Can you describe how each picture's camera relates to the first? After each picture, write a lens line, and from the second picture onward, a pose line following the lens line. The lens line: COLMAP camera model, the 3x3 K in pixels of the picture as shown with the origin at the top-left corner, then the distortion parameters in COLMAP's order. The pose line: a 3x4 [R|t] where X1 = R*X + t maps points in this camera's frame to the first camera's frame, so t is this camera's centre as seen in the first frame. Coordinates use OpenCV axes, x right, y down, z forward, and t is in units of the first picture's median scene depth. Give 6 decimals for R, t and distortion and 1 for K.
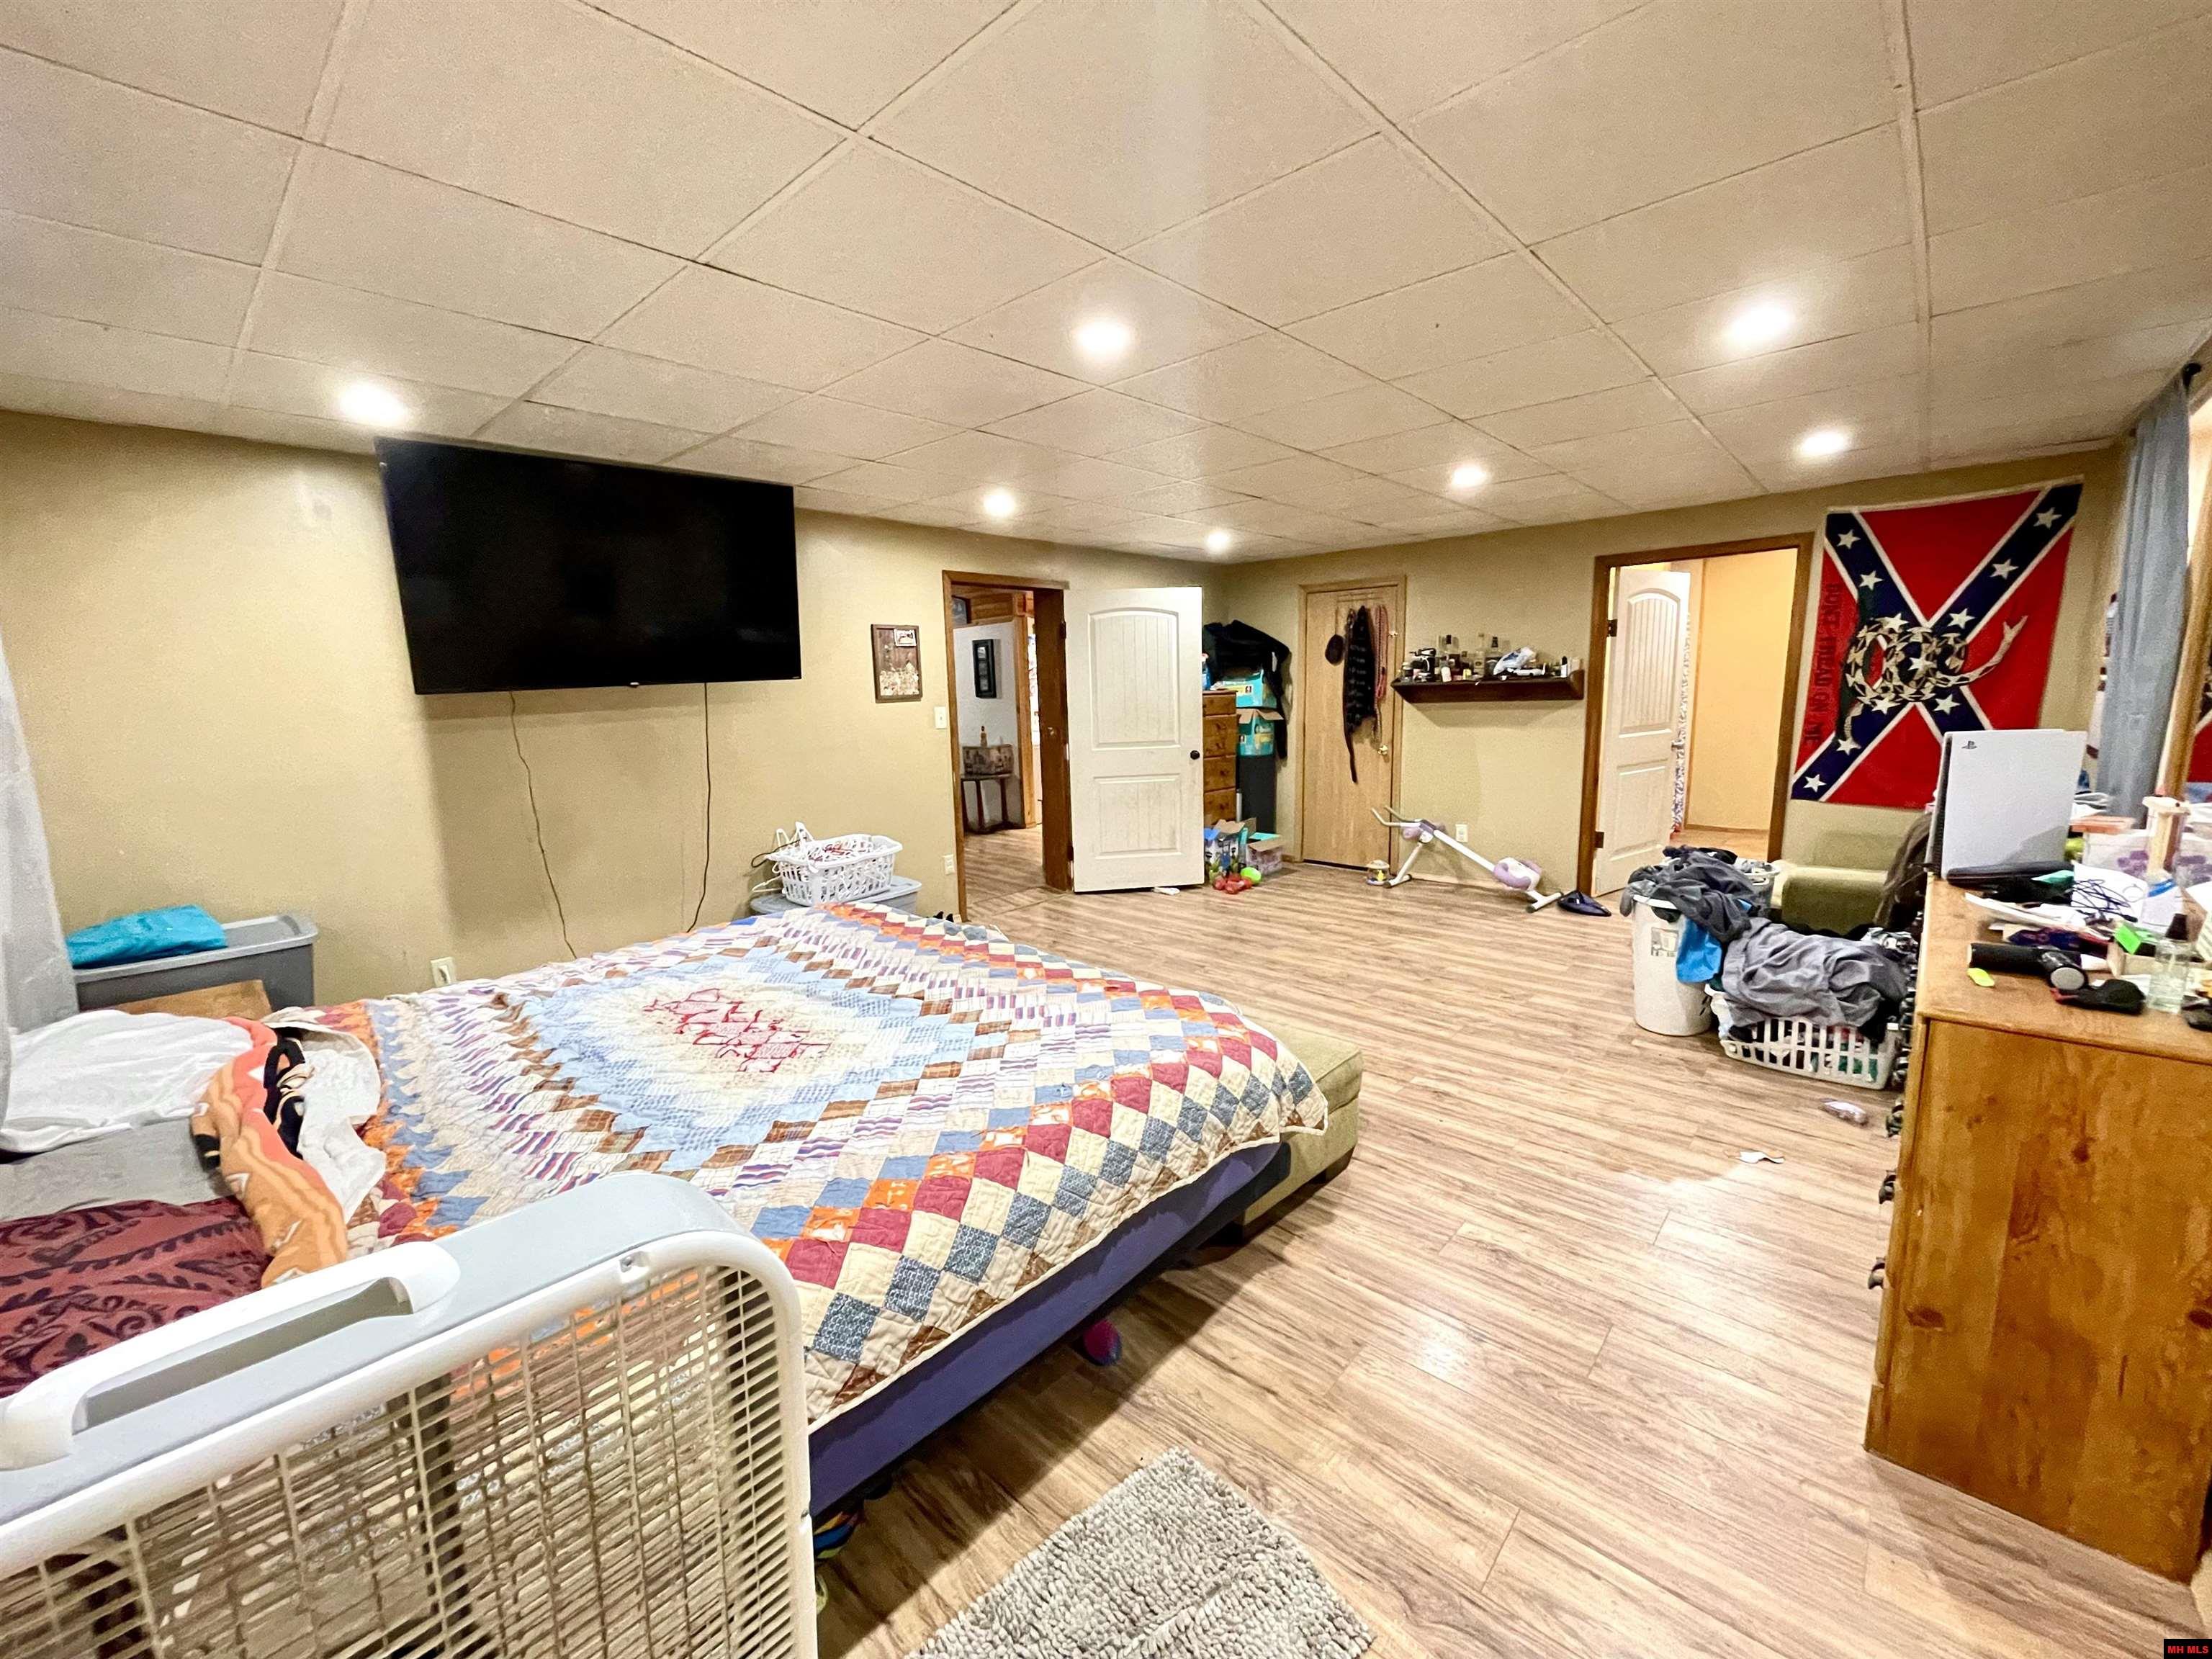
lens RADIAL K [[891.6, 0, 1095.7], [0, 891.6, 831.1], [0, 0, 1]] dist [-0.003344, -0.001118]
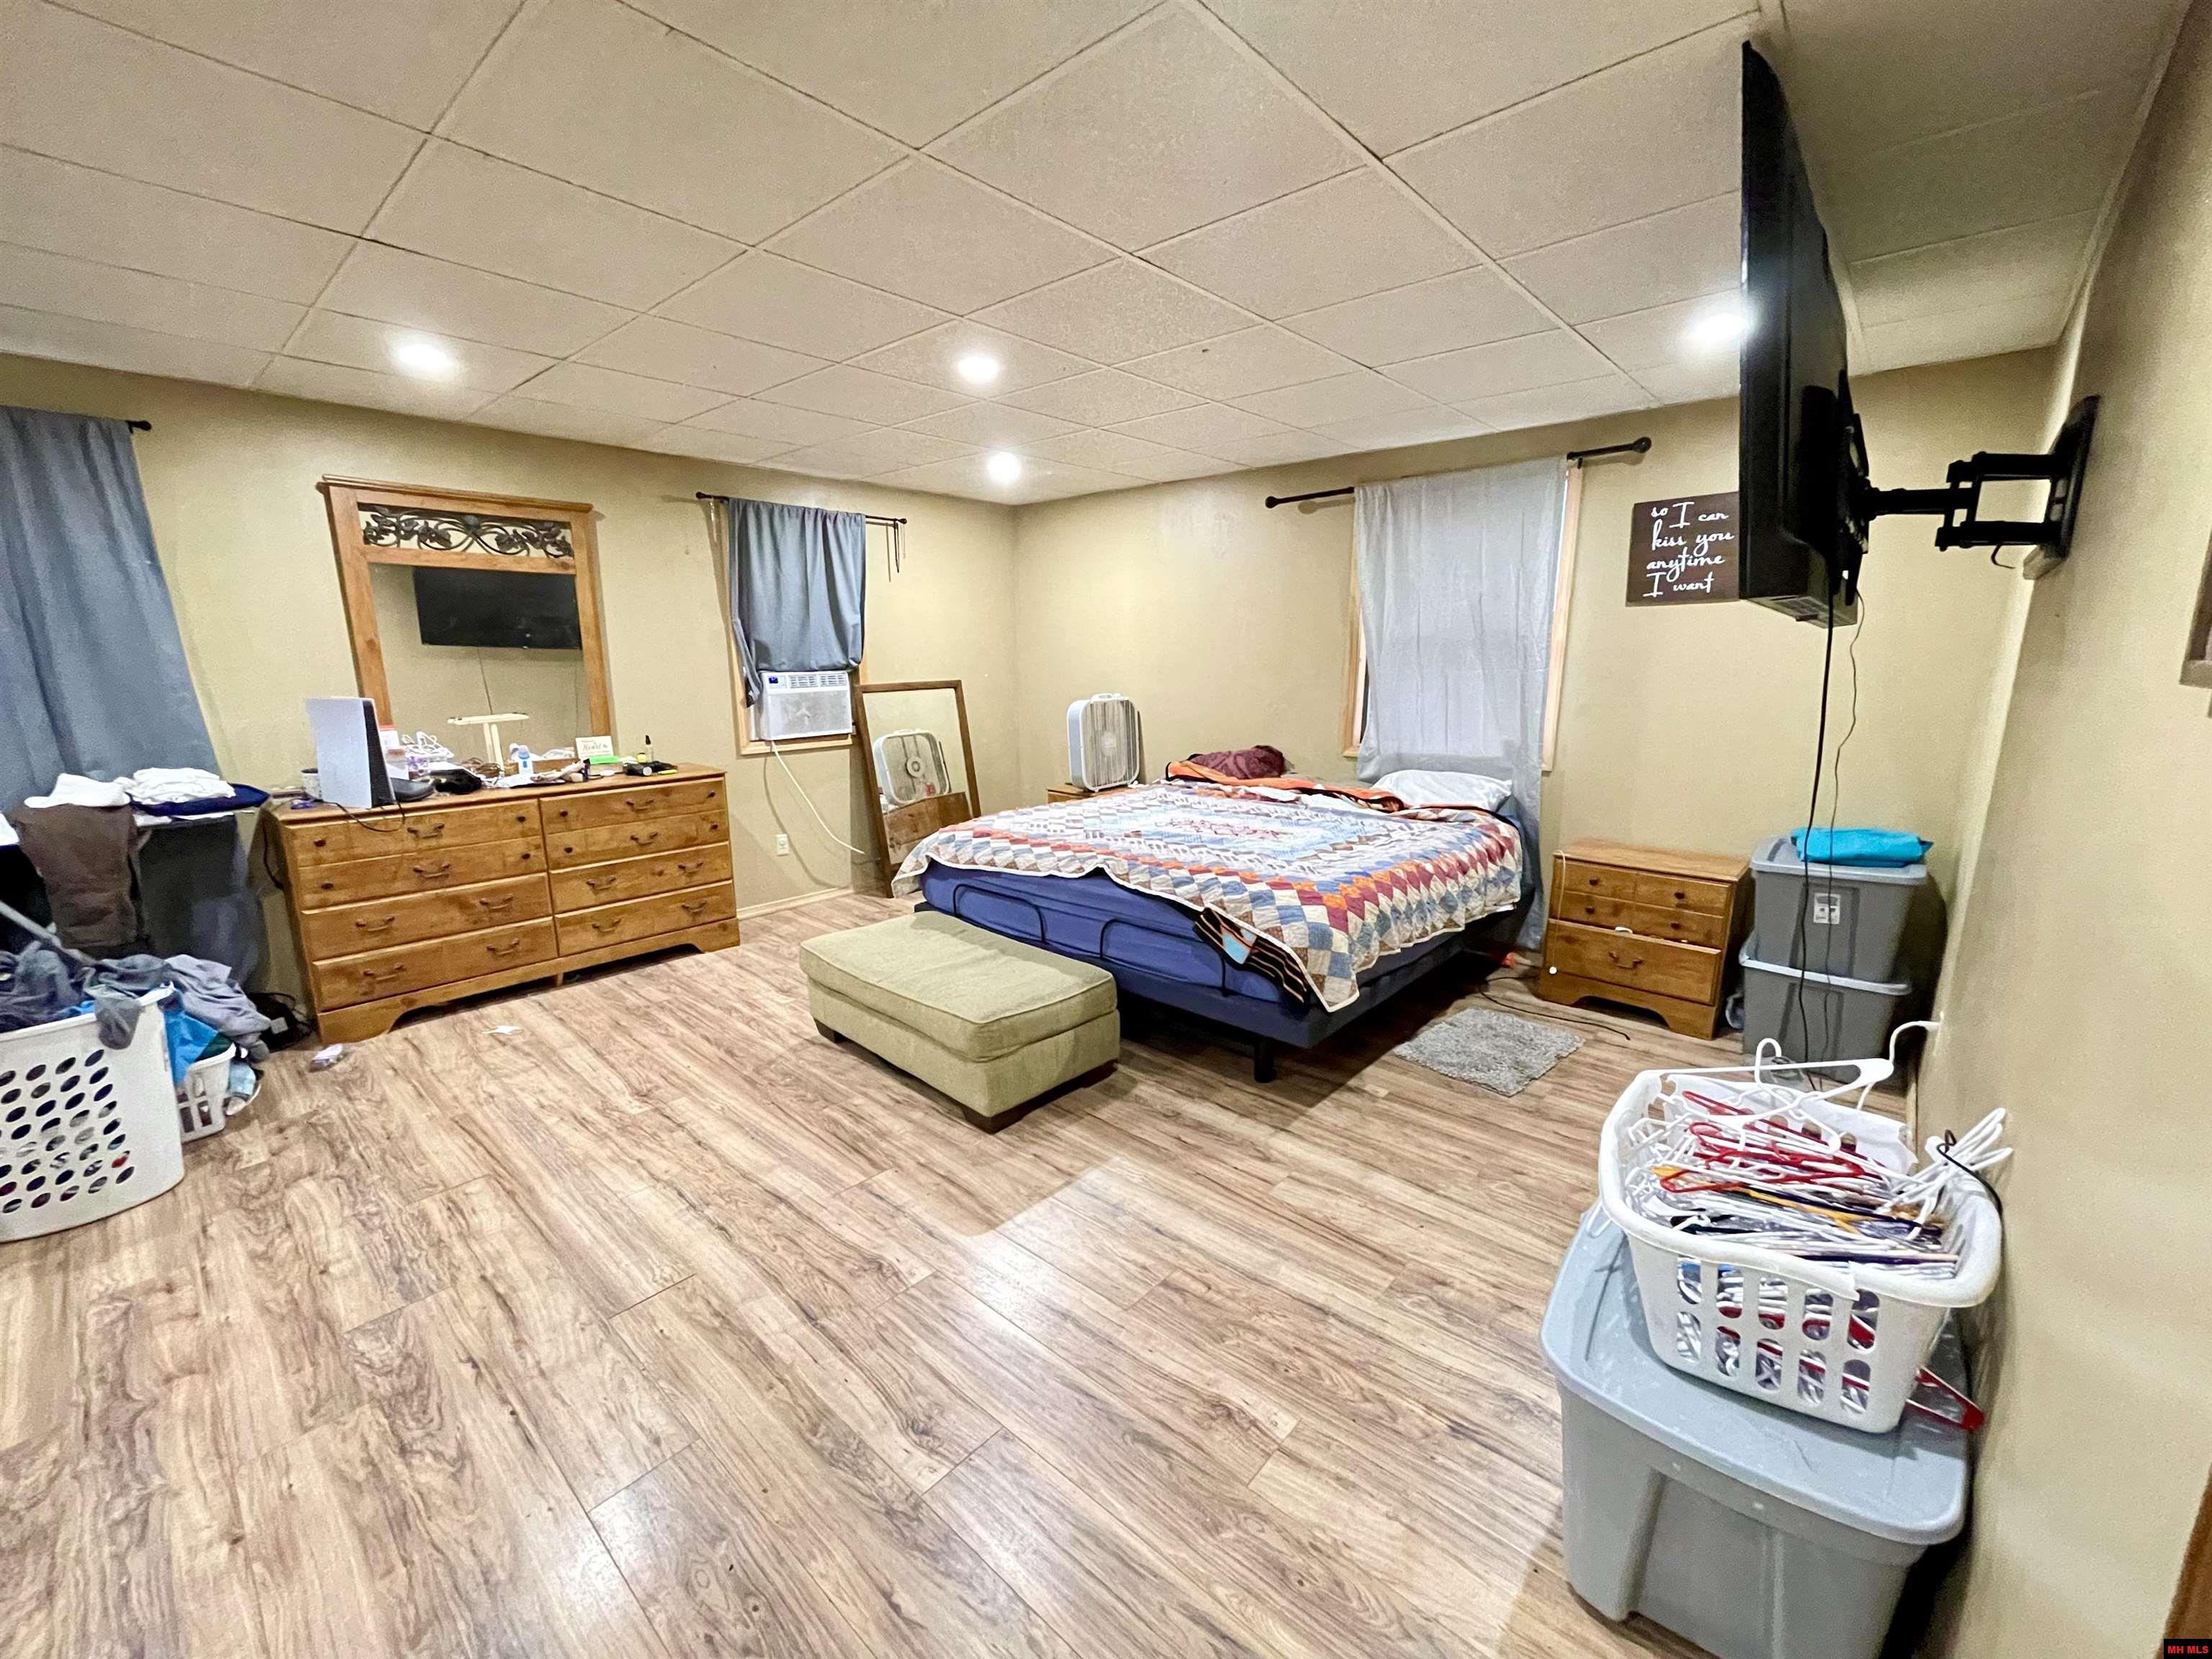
lens RADIAL K [[891.6, 0, 1095.7], [0, 891.6, 831.1], [0, 0, 1]] dist [-0.003344, -0.001118]
pose [[-0.999372, 0.032280, -0.014608, -0.116268], [0.024857, 0.932560, 0.360158, -0.388823], [0.025249, 0.359568, -0.932777, 2.386212]]
